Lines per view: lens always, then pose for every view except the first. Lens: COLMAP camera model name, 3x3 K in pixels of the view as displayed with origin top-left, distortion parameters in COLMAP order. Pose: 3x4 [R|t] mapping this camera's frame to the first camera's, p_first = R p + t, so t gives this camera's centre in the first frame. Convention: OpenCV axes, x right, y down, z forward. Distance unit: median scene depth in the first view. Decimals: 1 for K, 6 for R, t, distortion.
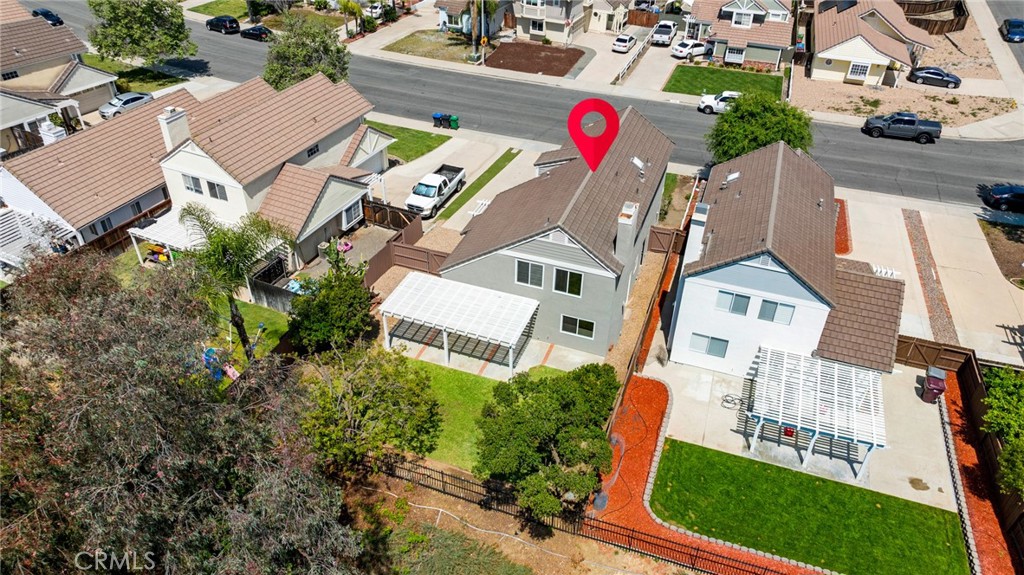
lens RADIAL K [[733.2, 0, 509.6], [0, 733.2, 283.2], [0, 0, 1]] dist [-0.021093, 0.004449]
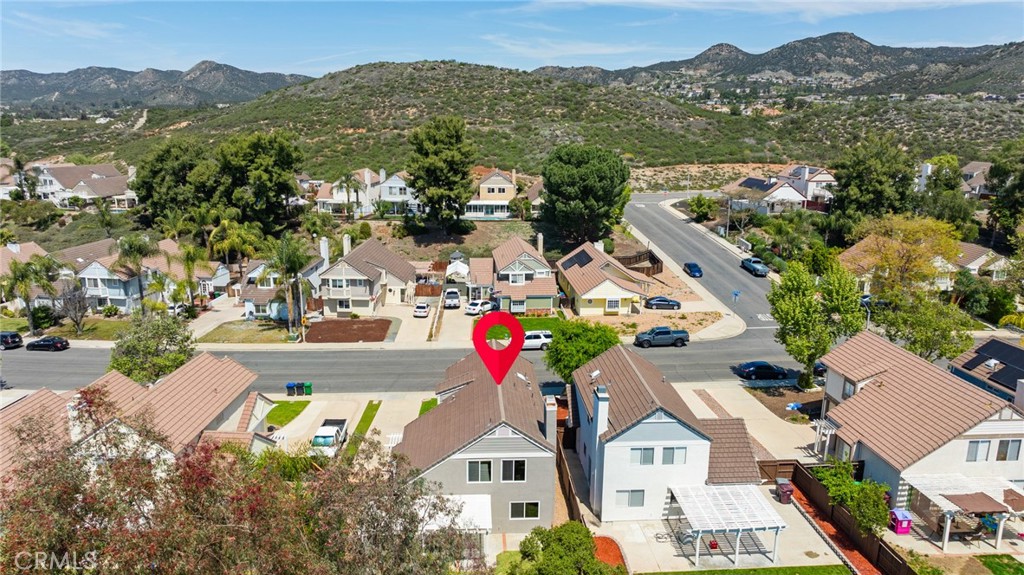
lens RADIAL K [[733.2, 0, 509.6], [0, 733.2, 283.2], [0, 0, 1]] dist [-0.021093, 0.004449]
pose [[0.917467, -0.097621, 0.385648, -0.182962], [0.235693, 0.914348, -0.329266, 0.056971], [-0.320473, 0.392985, 0.861893, -0.076380]]
